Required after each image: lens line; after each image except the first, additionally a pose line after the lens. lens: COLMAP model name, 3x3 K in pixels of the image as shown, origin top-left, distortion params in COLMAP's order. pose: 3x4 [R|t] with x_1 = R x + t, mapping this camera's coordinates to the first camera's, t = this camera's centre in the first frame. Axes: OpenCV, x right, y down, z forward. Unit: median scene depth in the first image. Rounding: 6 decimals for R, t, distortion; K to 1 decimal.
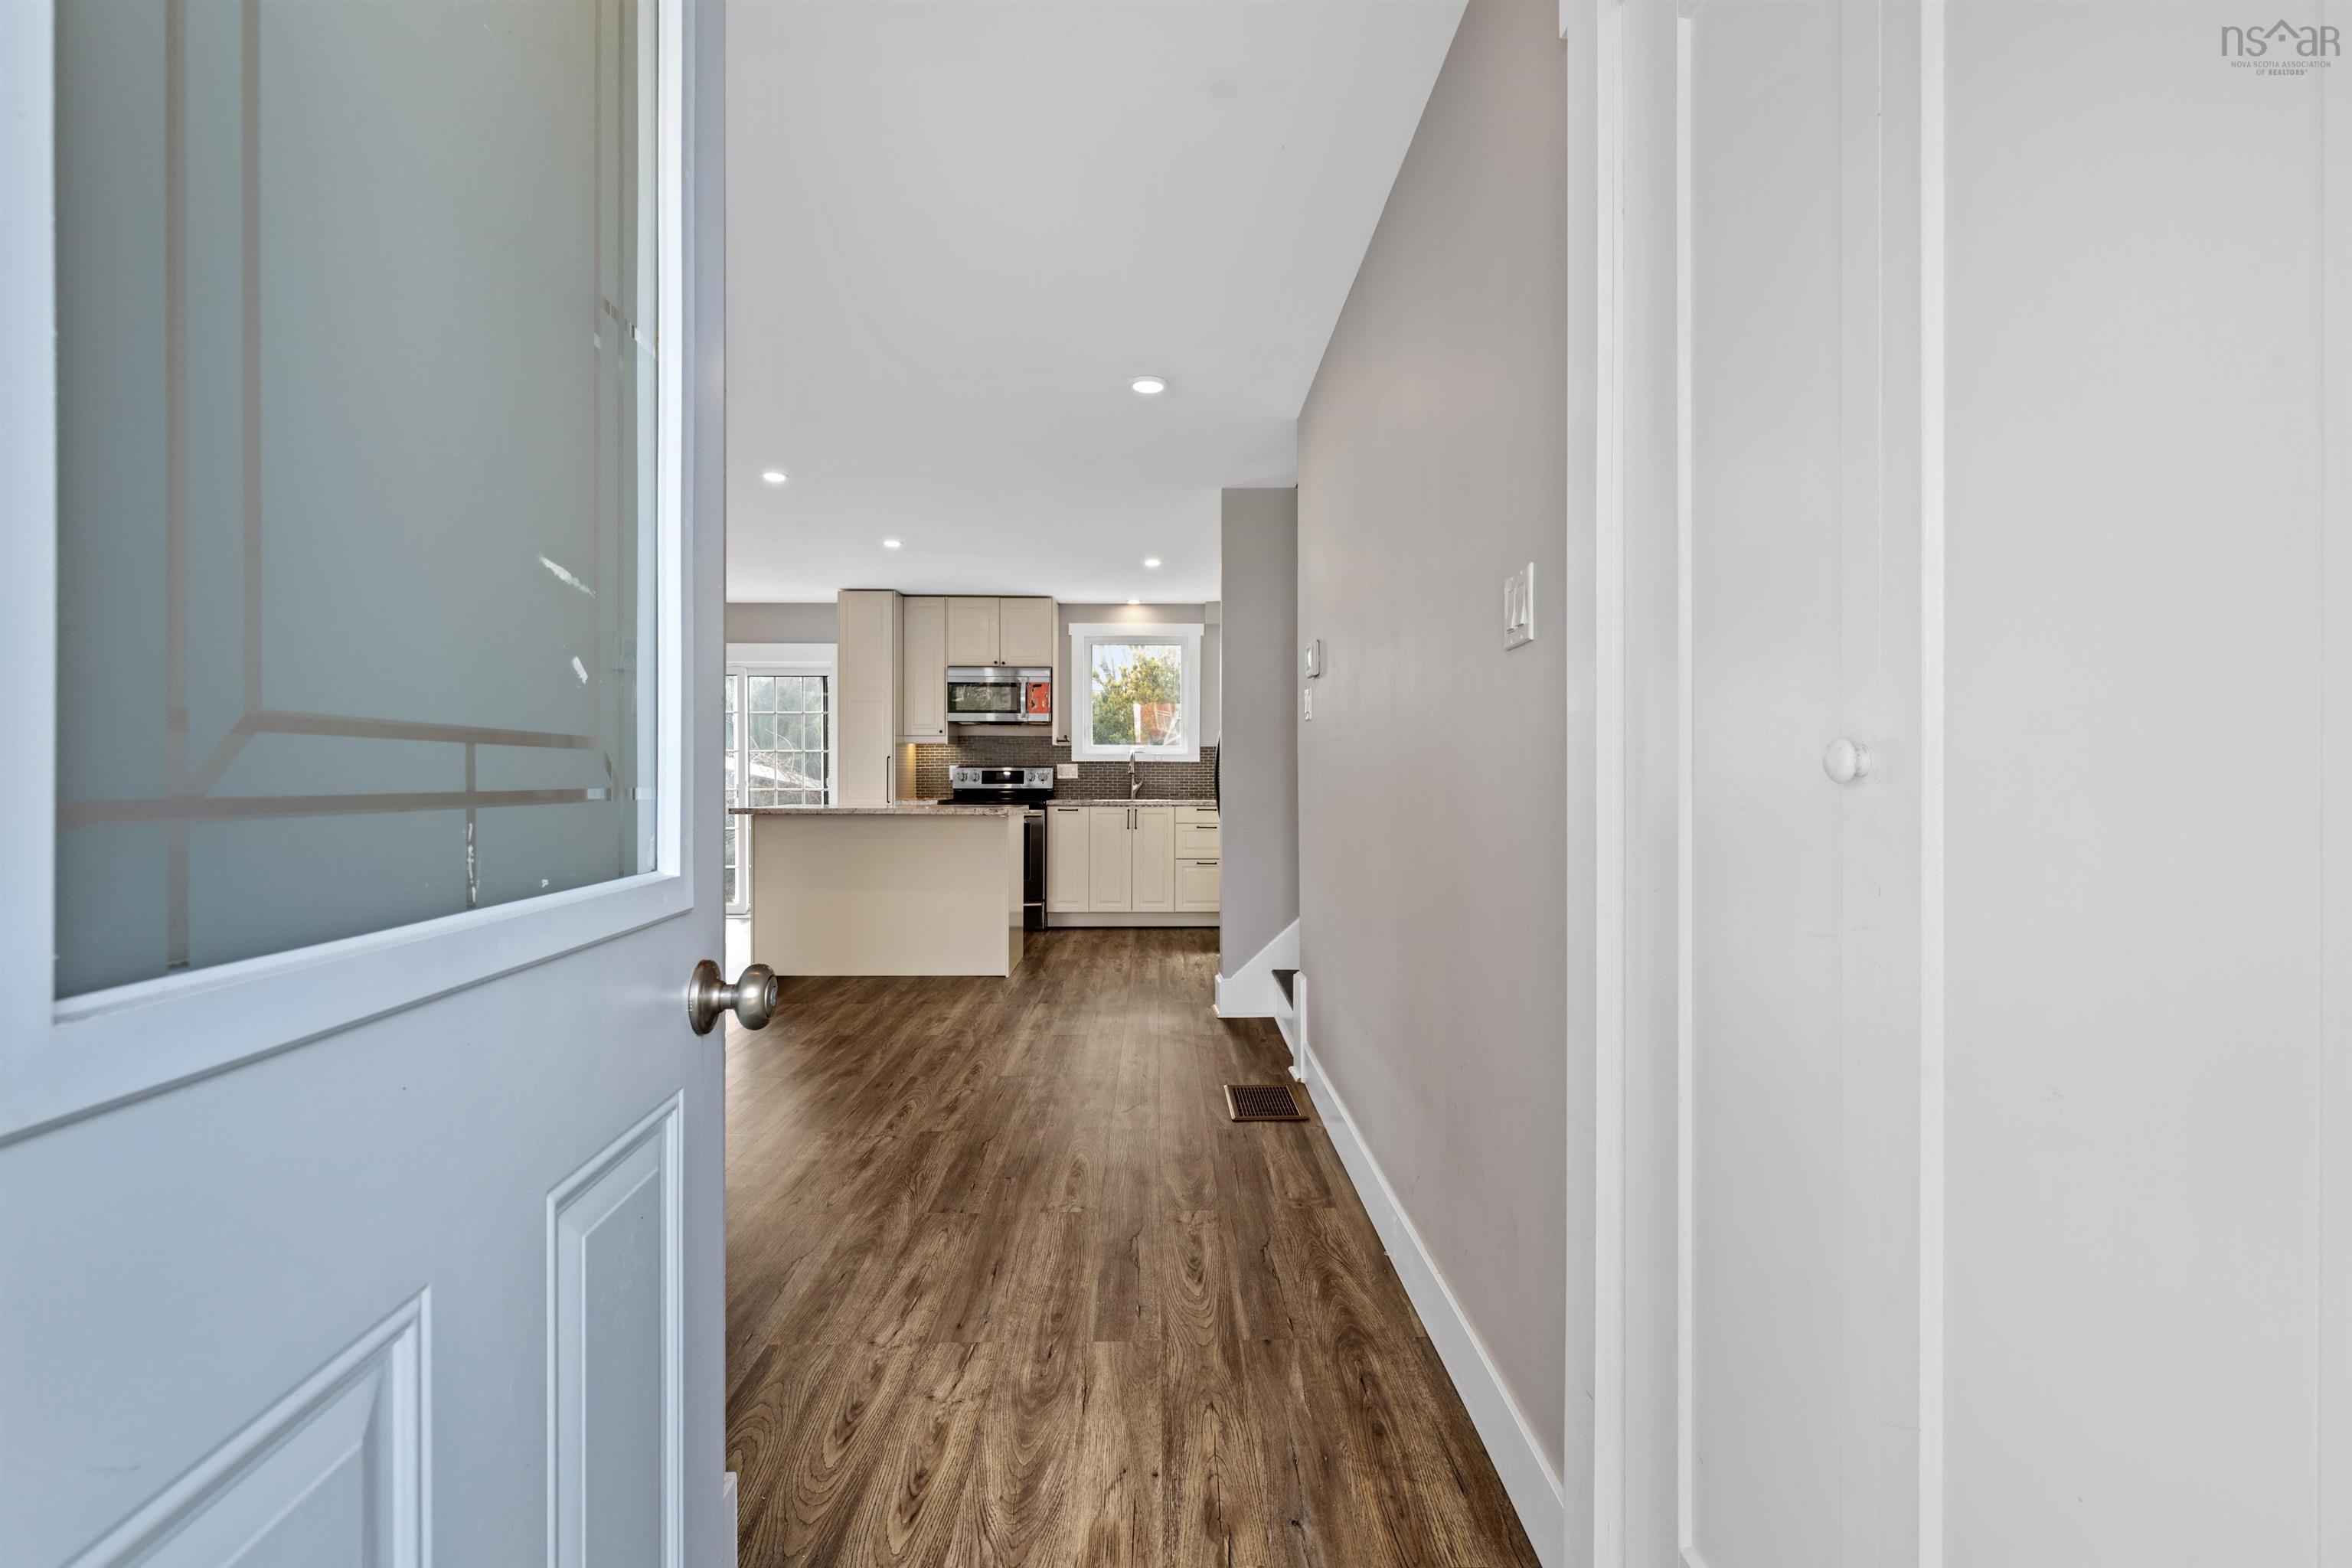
lens RADIAL K [[1047.3, 0, 1172.9], [0, 1047.3, 783.7], [0, 0, 1]] dist [-0.002887, 0.000400]
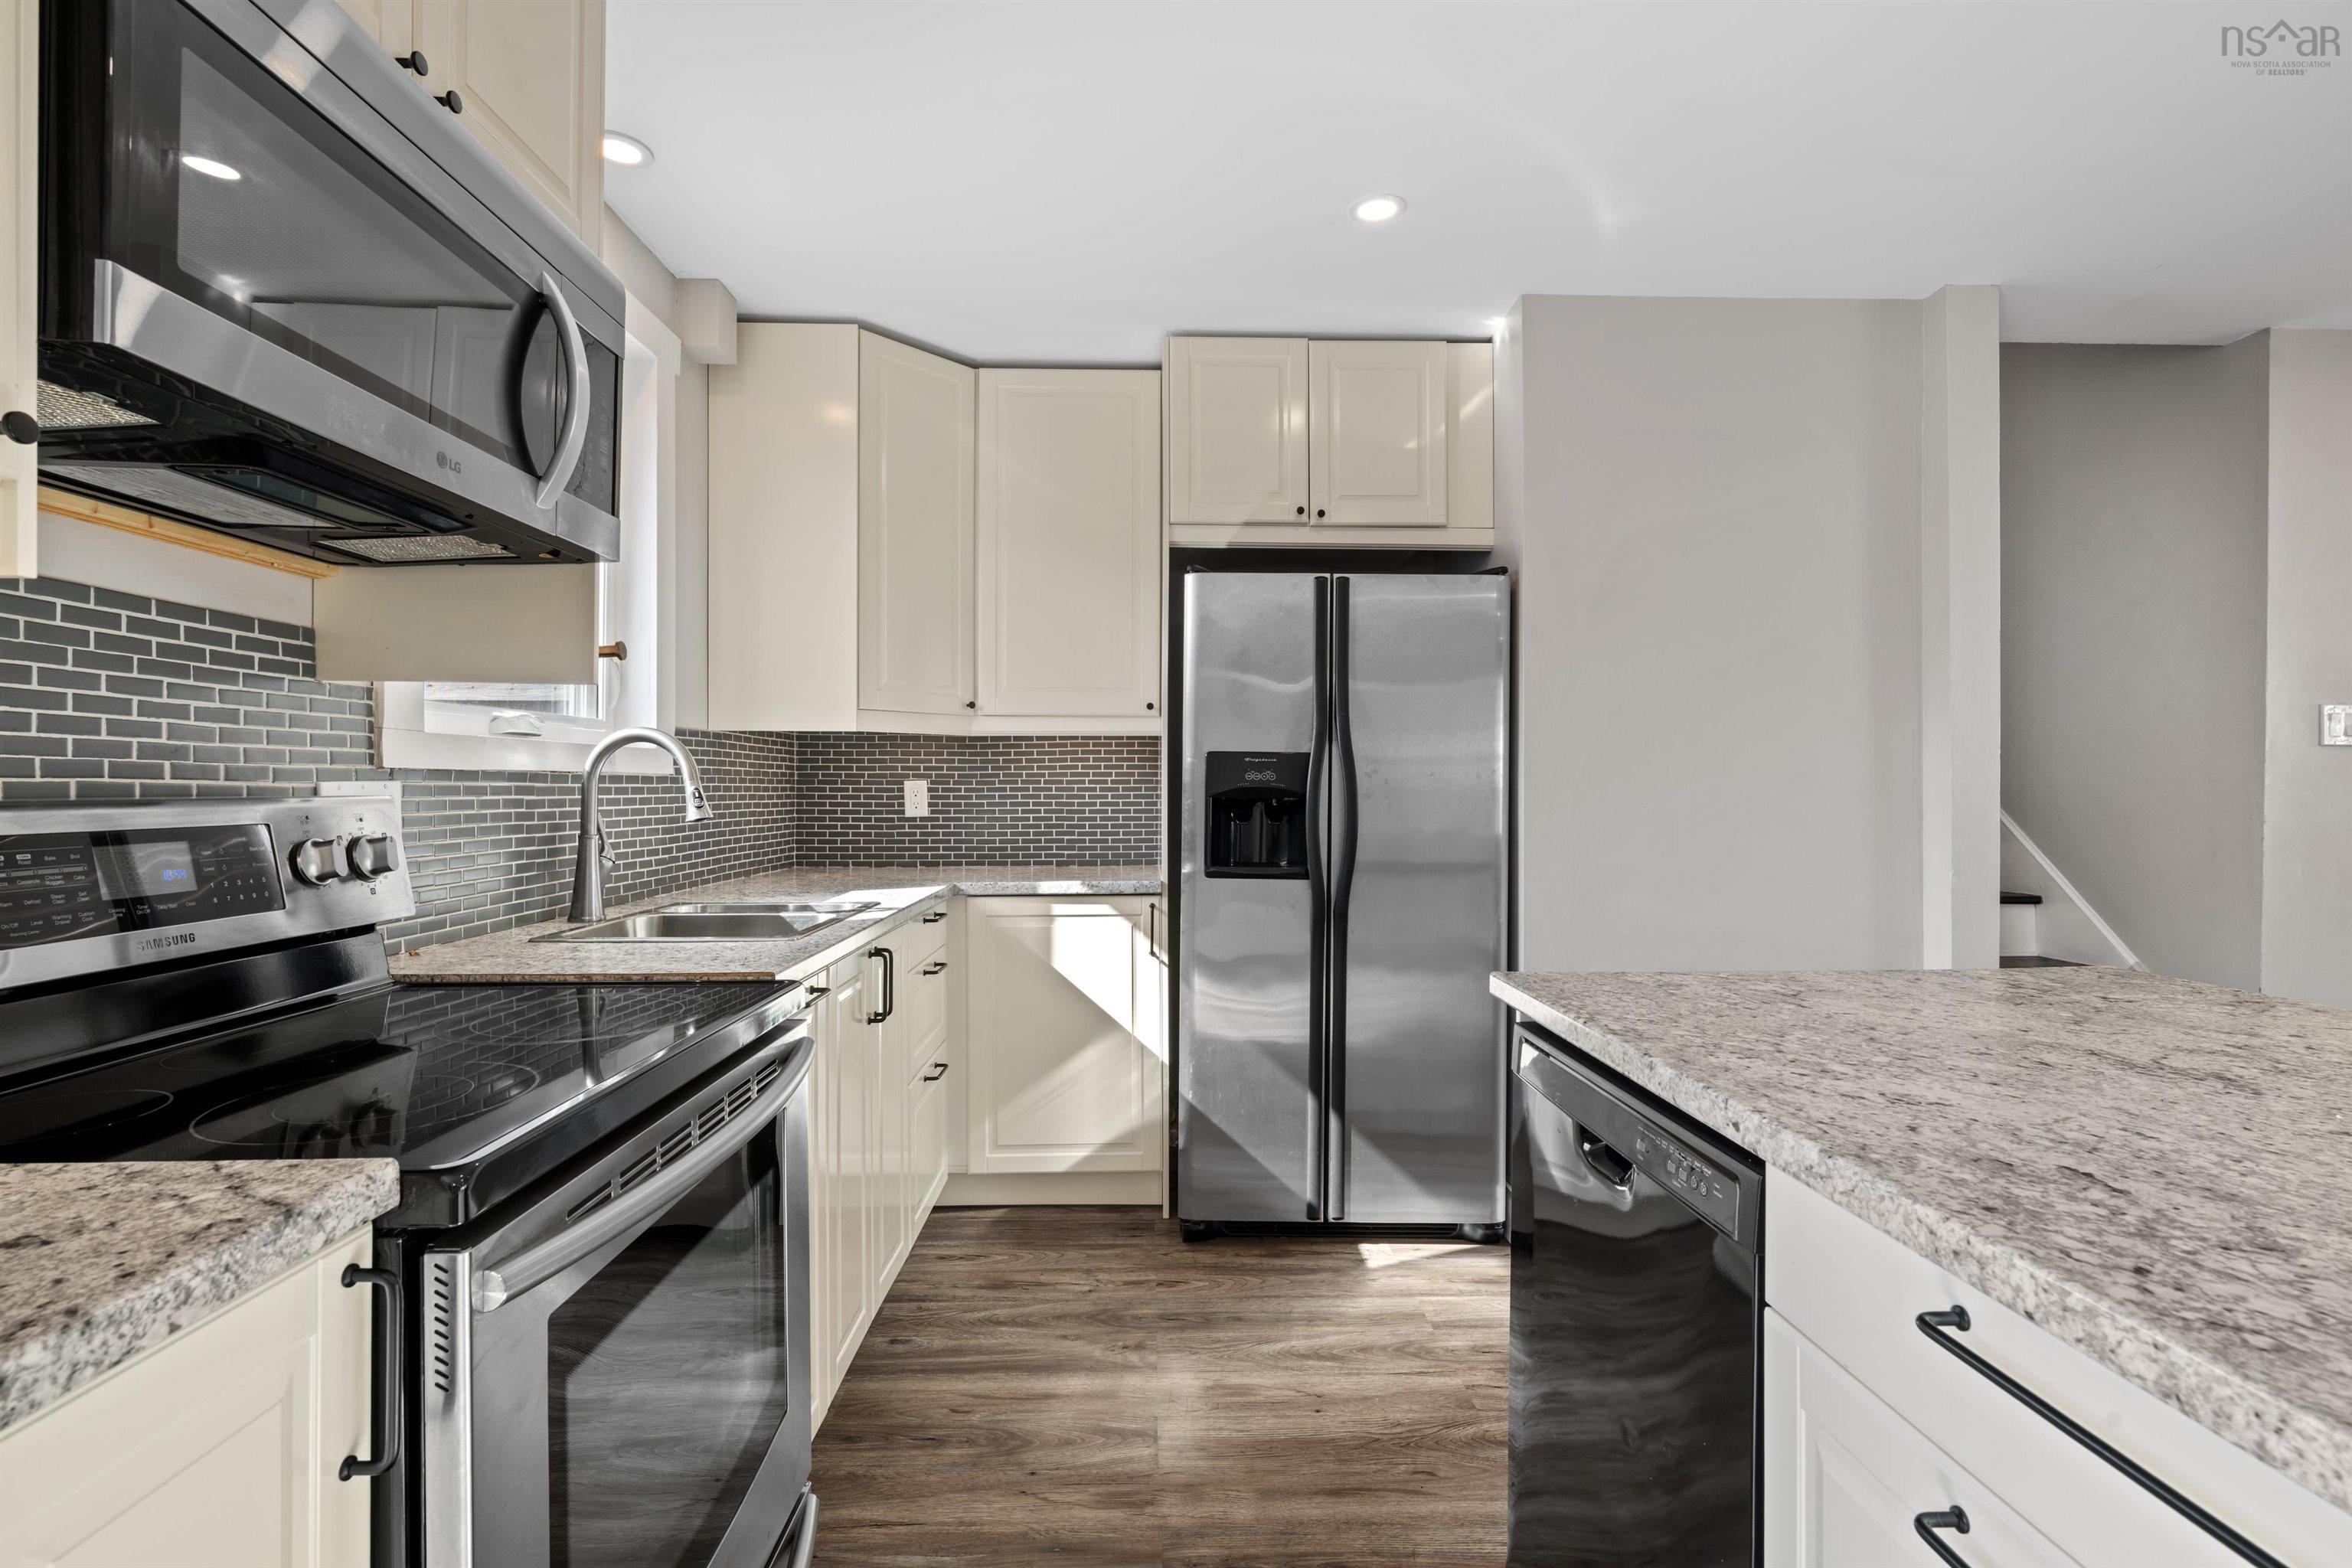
lens RADIAL K [[1068.0, 0, 1177.7], [0, 1068.0, 794.4], [0, 0, 1]] dist [-0.001910, 0.000213]
pose [[-0.012195, -0.009950, 0.999876, -0.316419], [0.005318, 0.999936, 0.010016, -0.018523], [-0.999911, 0.005440, -0.012141, 0.904625]]
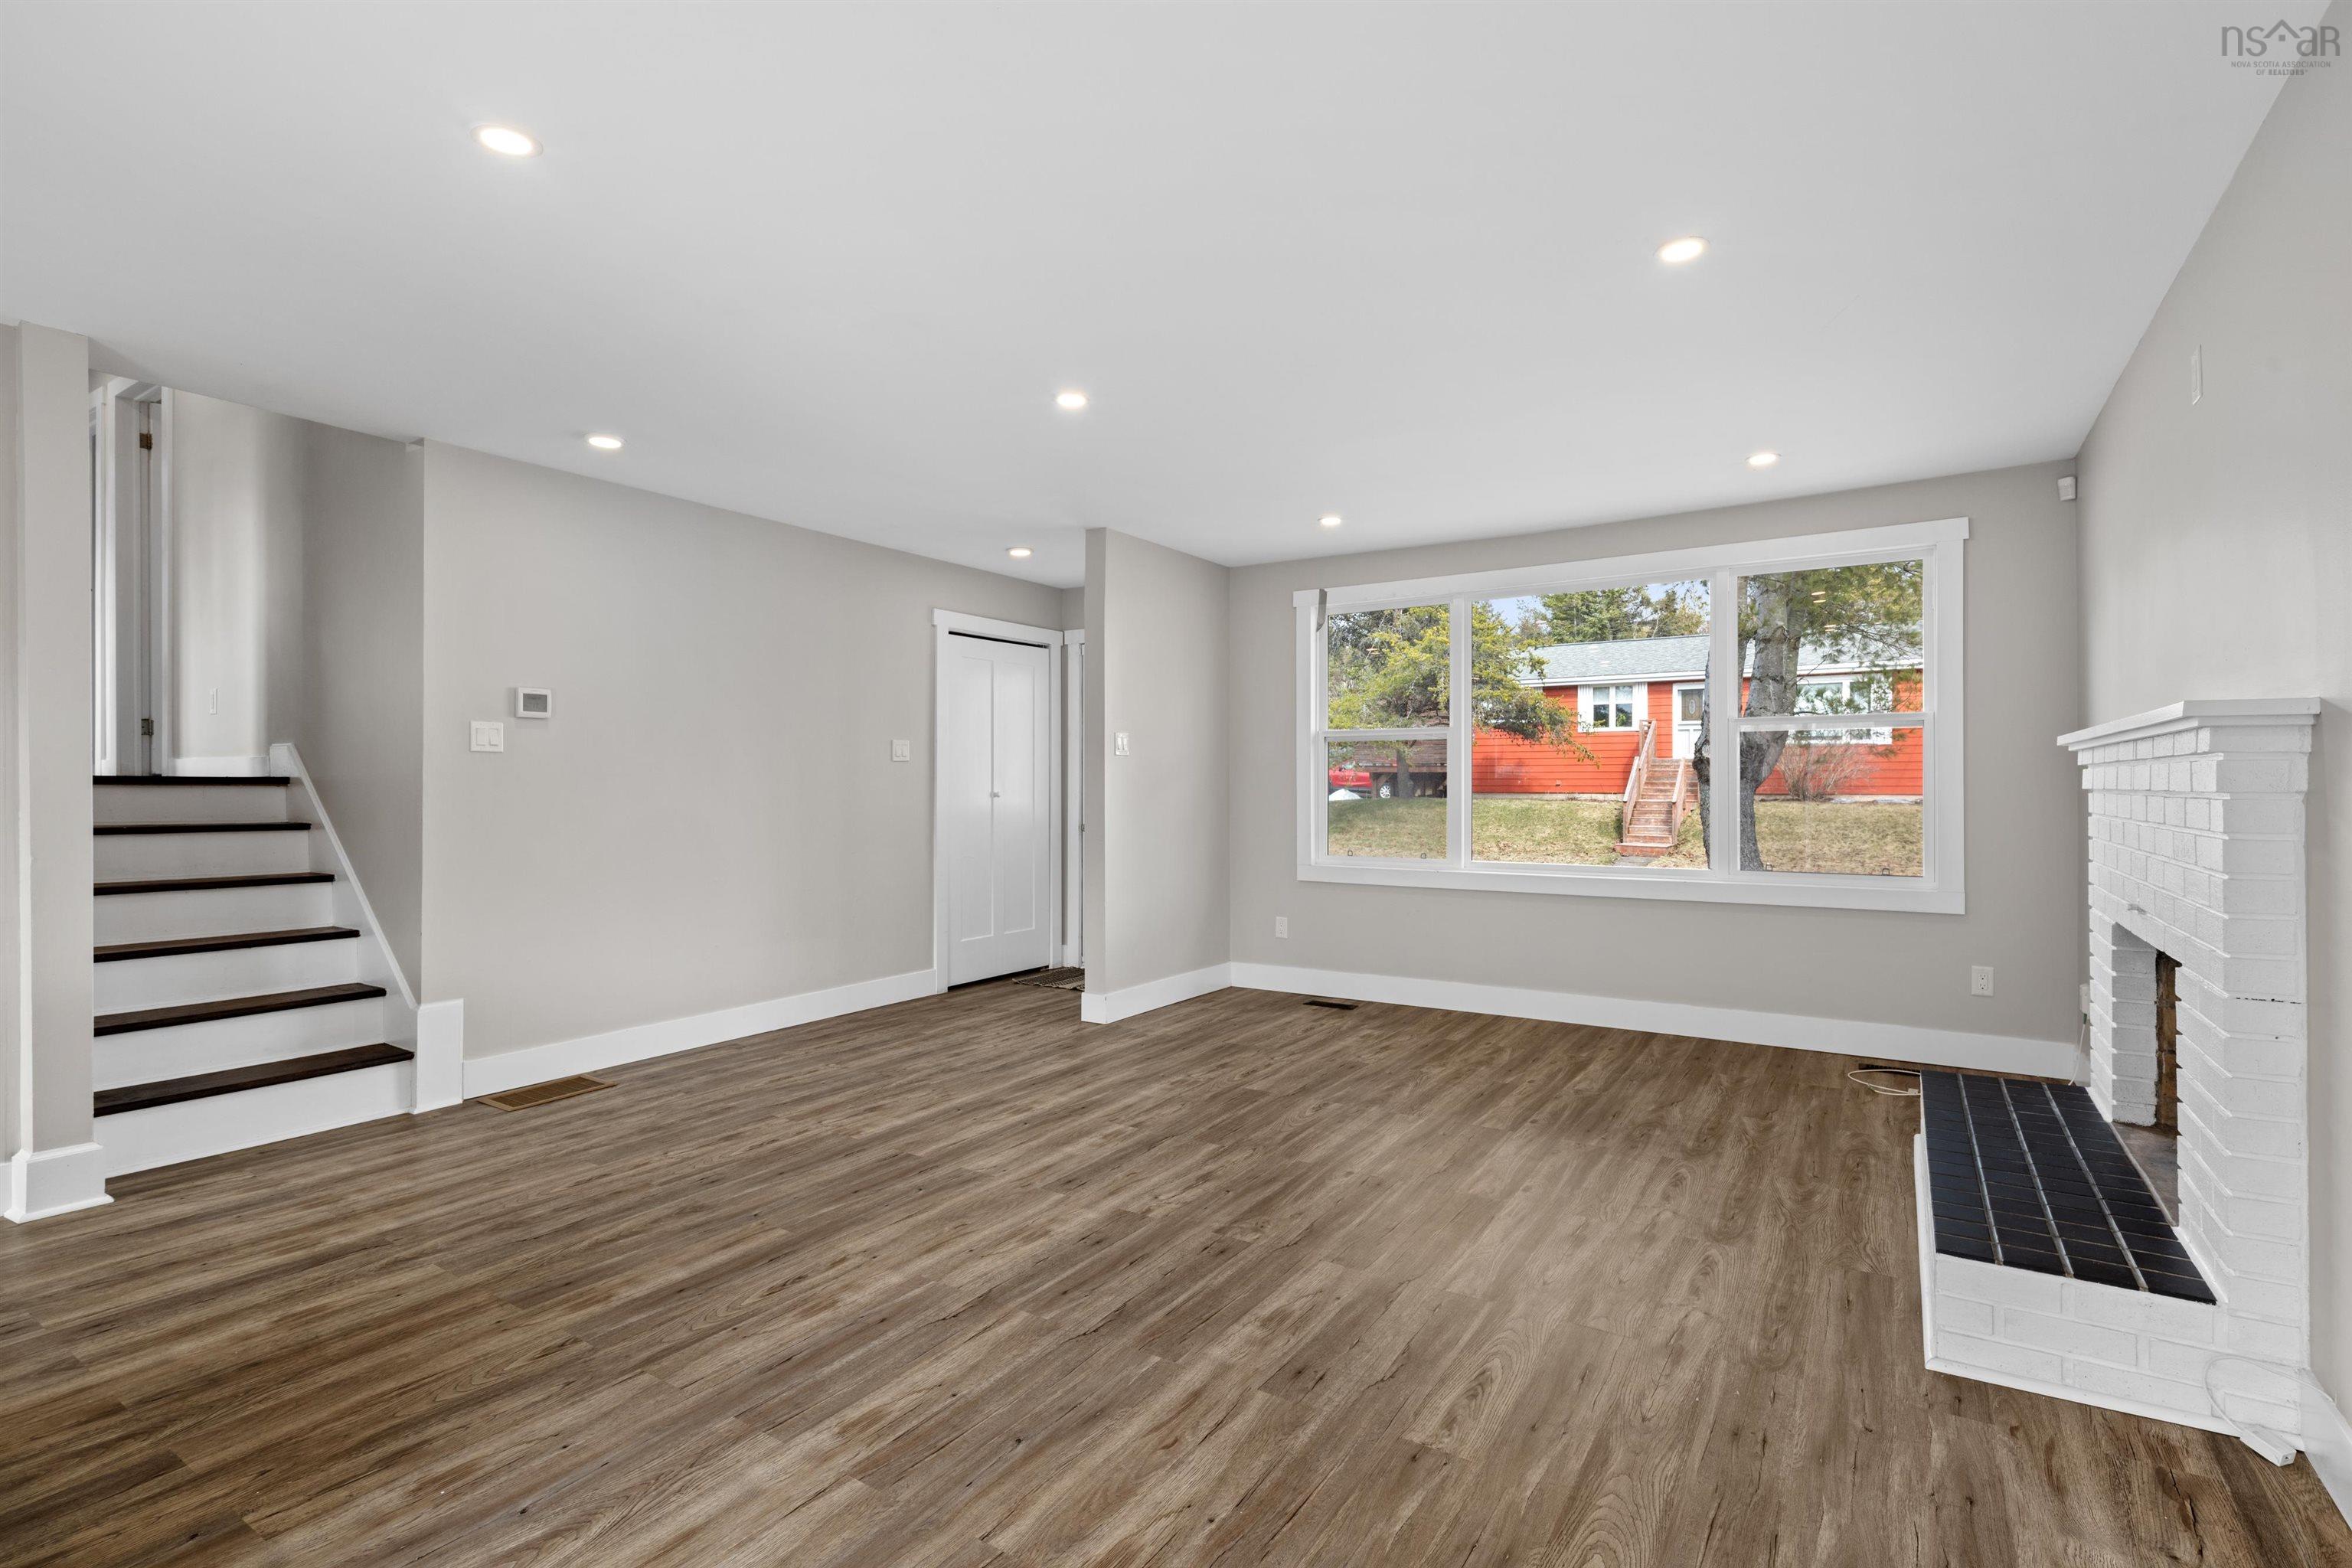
lens RADIAL K [[1102.9, 0, 1180.4], [0, 1102.9, 780.5], [0, 0, 1]] dist [-0.000882, -0.000161]
pose [[-0.830120, -0.001047, 0.557584, -0.529825], [0.000918, 0.999994, 0.003245, -0.017056], [-0.557584, 0.003206, -0.830114, 0.744702]]
